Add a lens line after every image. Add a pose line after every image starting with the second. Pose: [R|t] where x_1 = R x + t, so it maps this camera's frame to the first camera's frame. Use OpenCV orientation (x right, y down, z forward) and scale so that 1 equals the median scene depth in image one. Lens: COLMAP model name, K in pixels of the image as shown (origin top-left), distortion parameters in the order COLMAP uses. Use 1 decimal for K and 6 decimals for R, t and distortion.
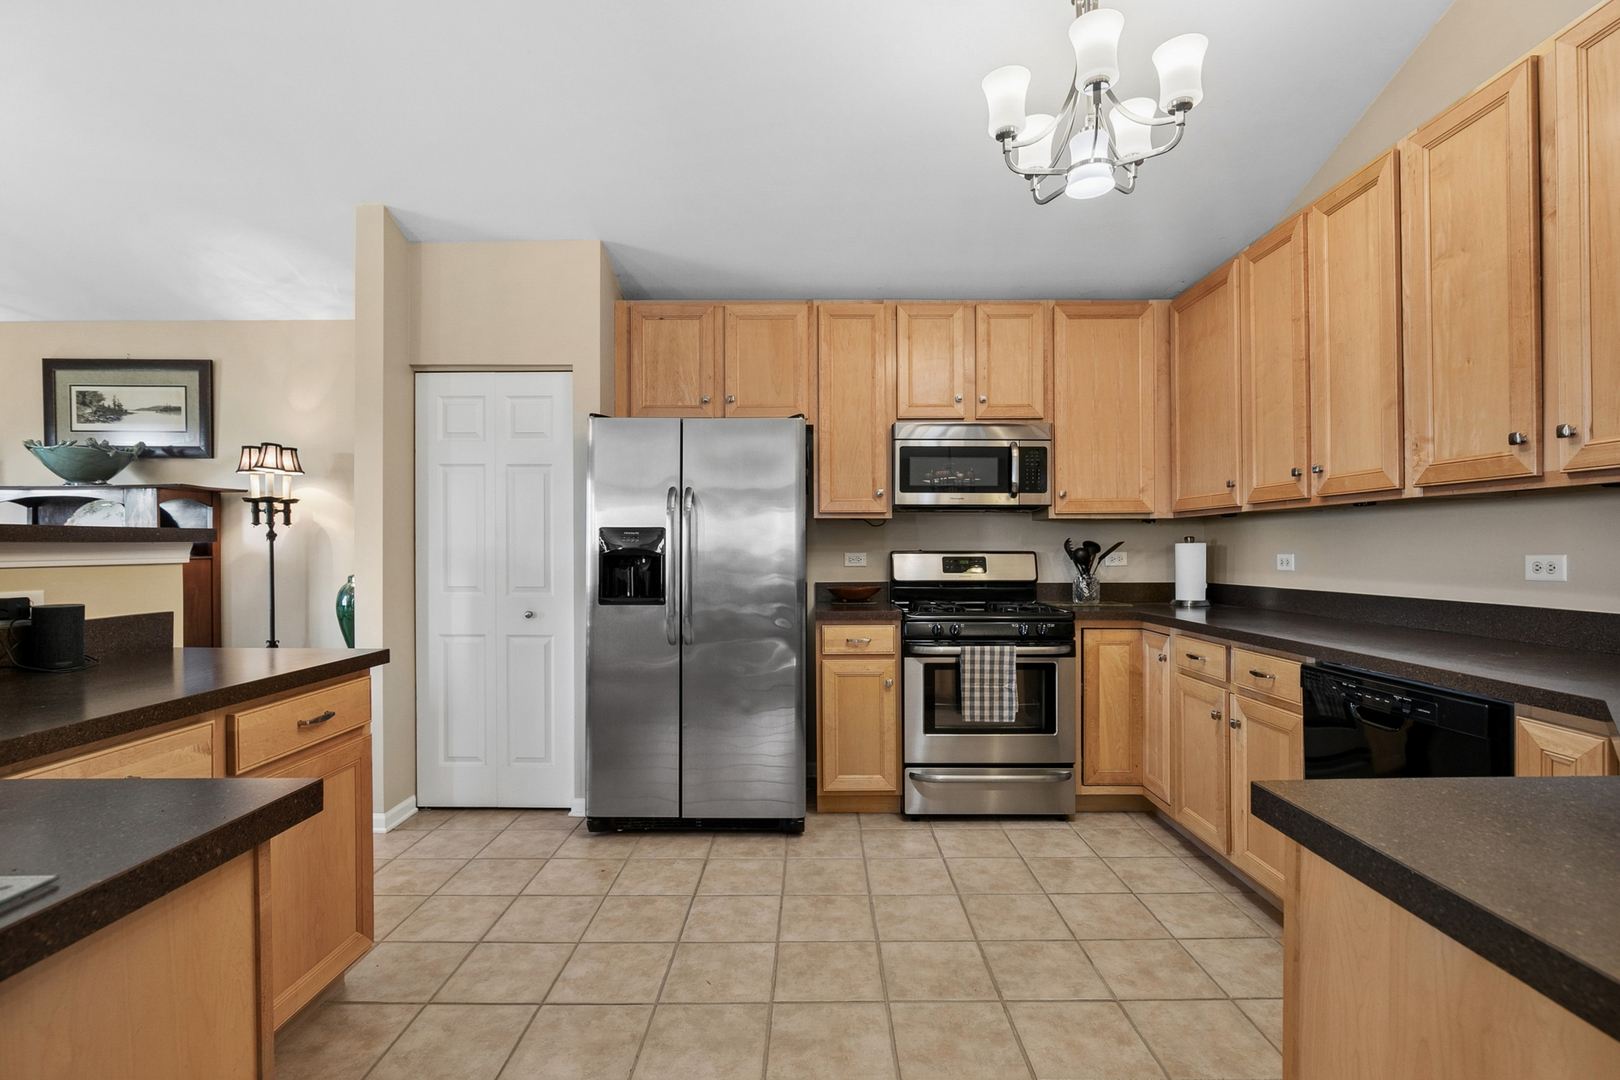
lens RADIAL K [[739.5, 0, 824.3], [0, 739.5, 545.8], [0, 0, 1]] dist [-0.008607, -0.000164]
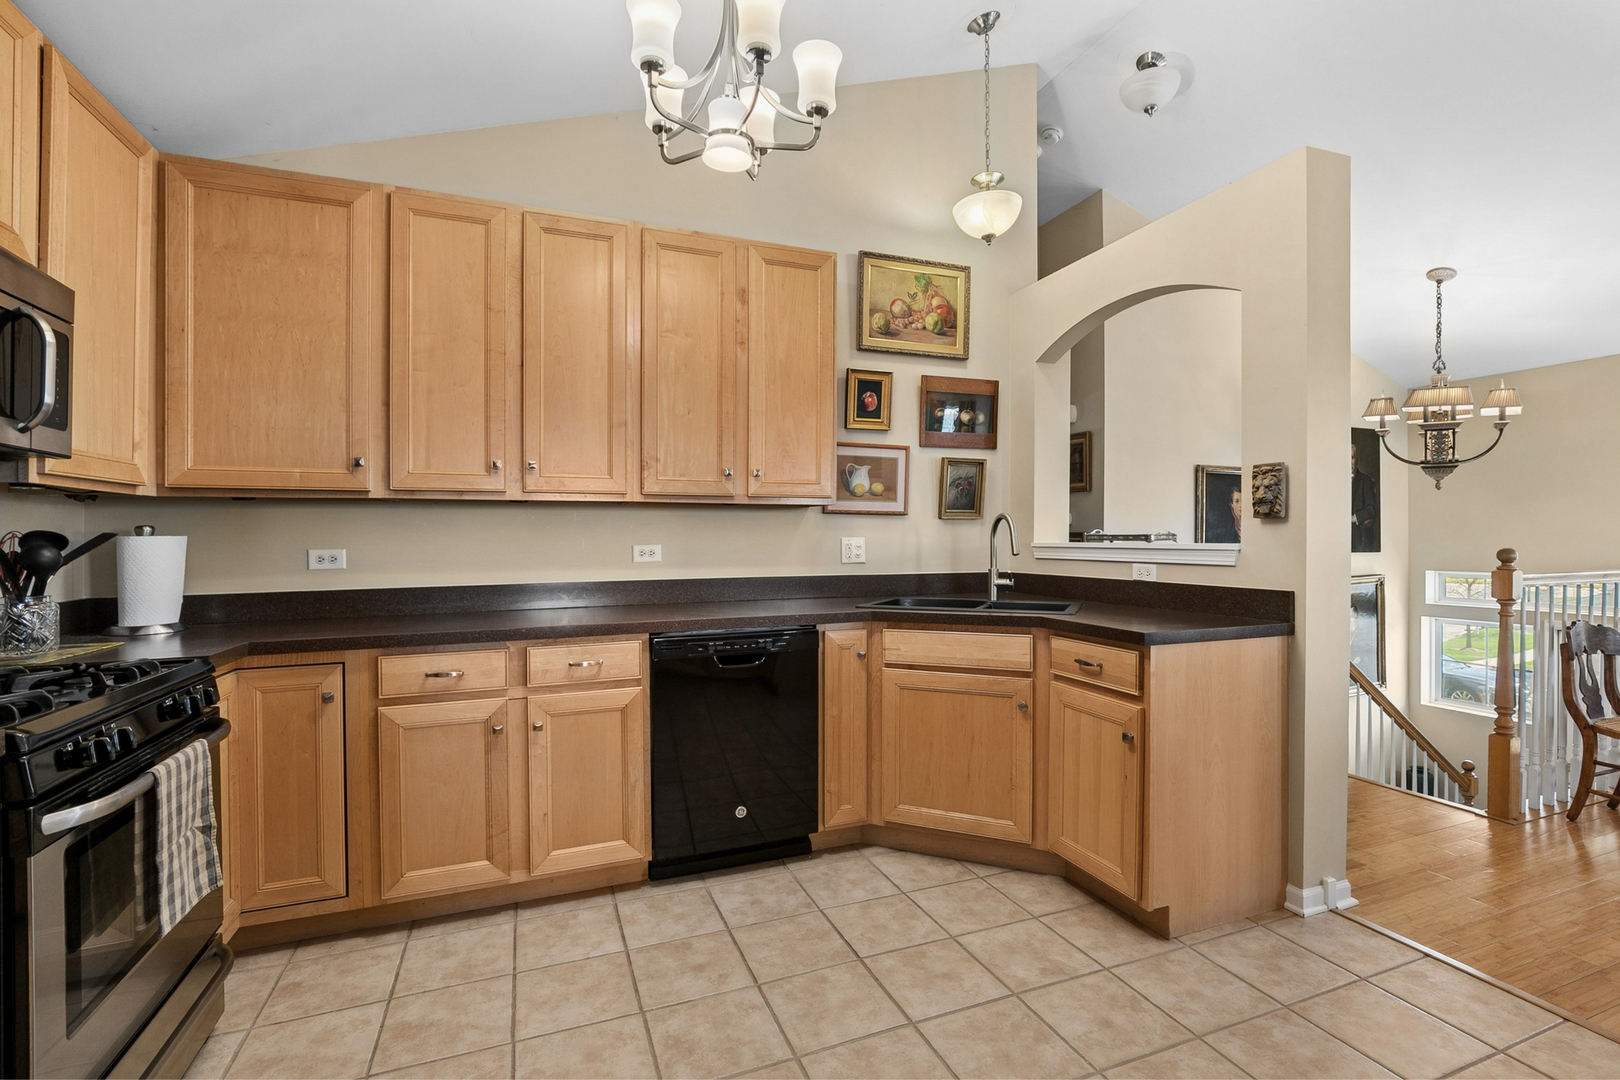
lens RADIAL K [[739.5, 0, 819.5], [0, 739.5, 535.9], [0, 0, 1]] dist [-0.008607, -0.000164]
pose [[-0.364474, 0.004073, 0.931205, -0.338737], [-0.001155, 0.999988, -0.004826, 0.000554], [-0.931213, -0.002835, -0.364465, 0.746540]]
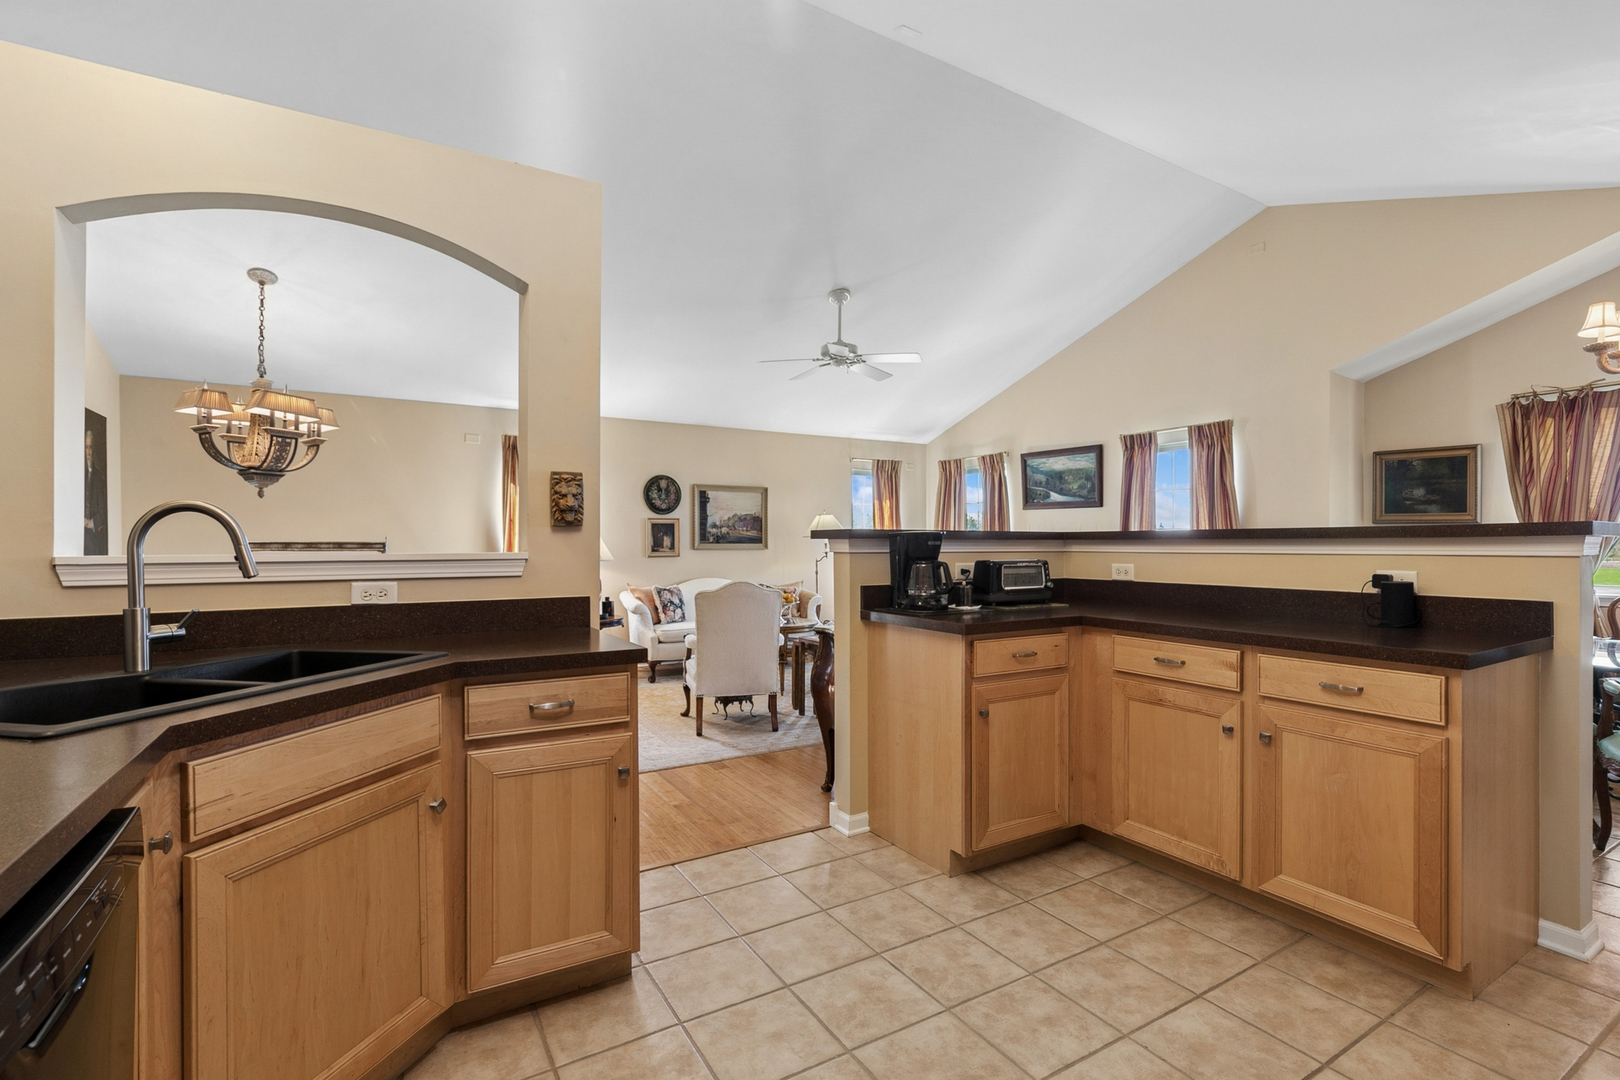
lens RADIAL K [[739.5, 0, 815.7], [0, 739.5, 552.6], [0, 0, 1]] dist [-0.008607, -0.000164]
pose [[-0.856877, 0.006644, -0.515478, 0.363619], [0.003766, 0.999971, 0.006629, 0.000765], [0.515507, 0.003739, -0.856877, 0.827377]]
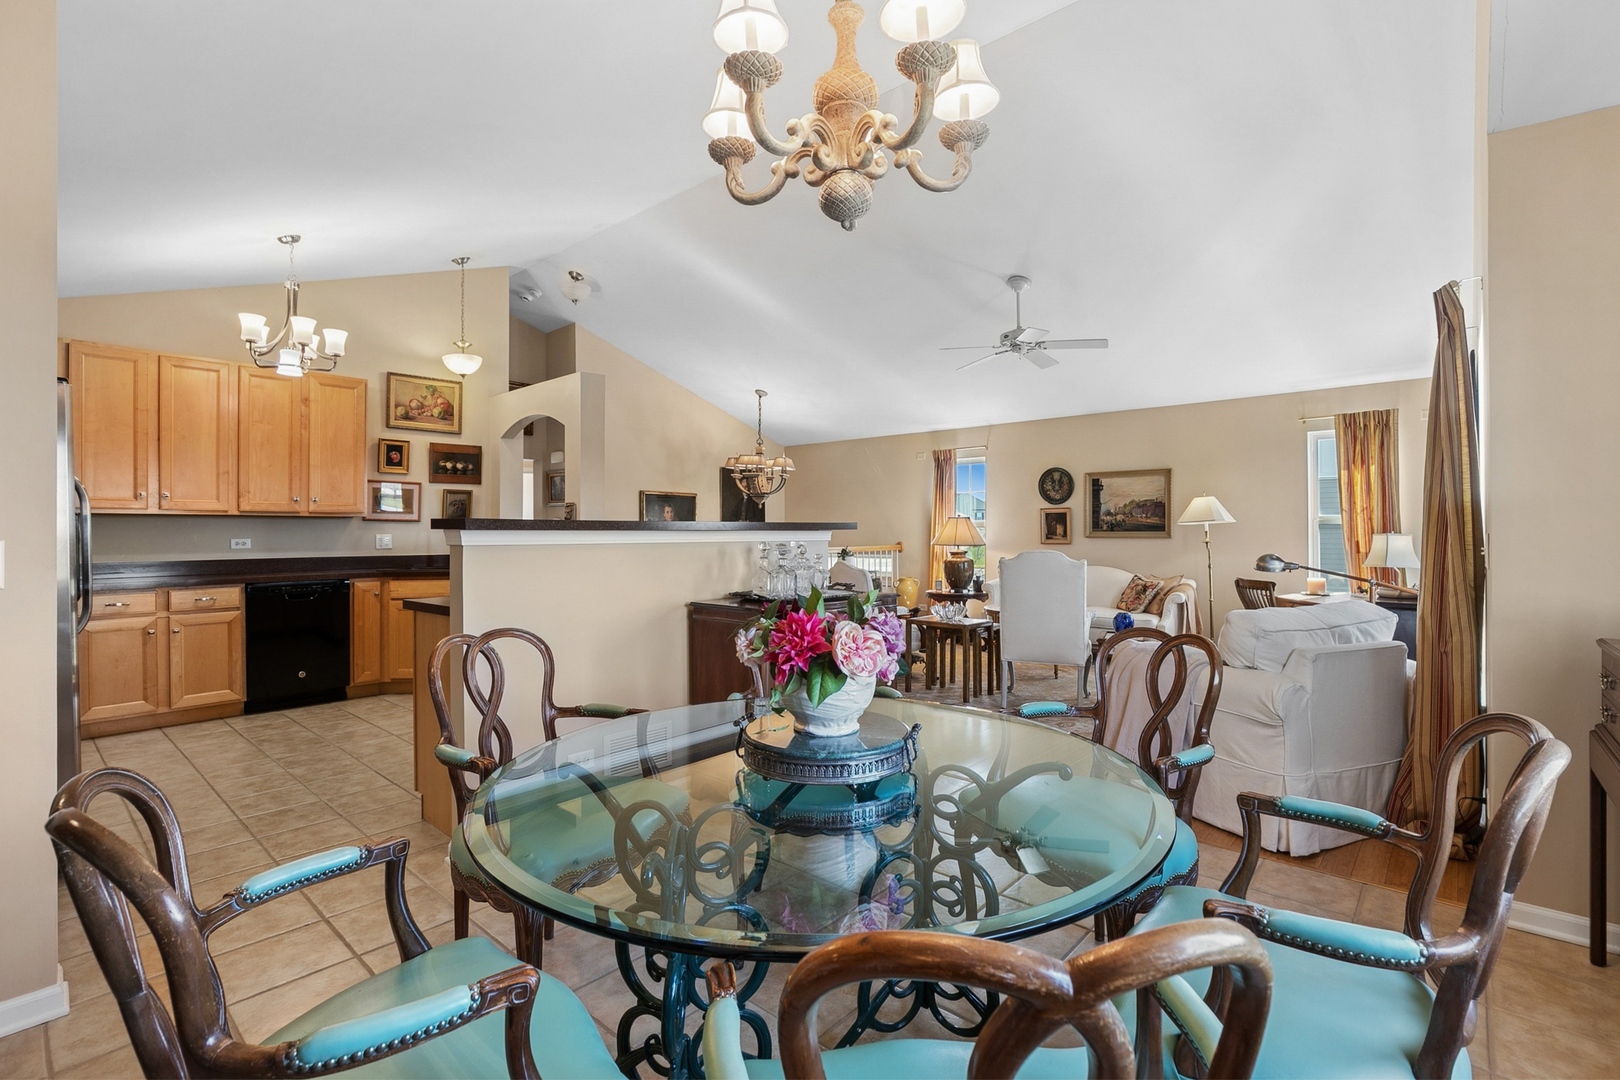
lens RADIAL K [[739.5, 0, 815.6], [0, 739.5, 532.5], [0, 0, 1]] dist [-0.008607, -0.000164]
pose [[-0.741344, 0.000472, 0.671125, -1.385985], [-0.001655, 0.999995, -0.002531, -0.003509], [-0.671123, -0.002988, -0.741340, 0.954357]]
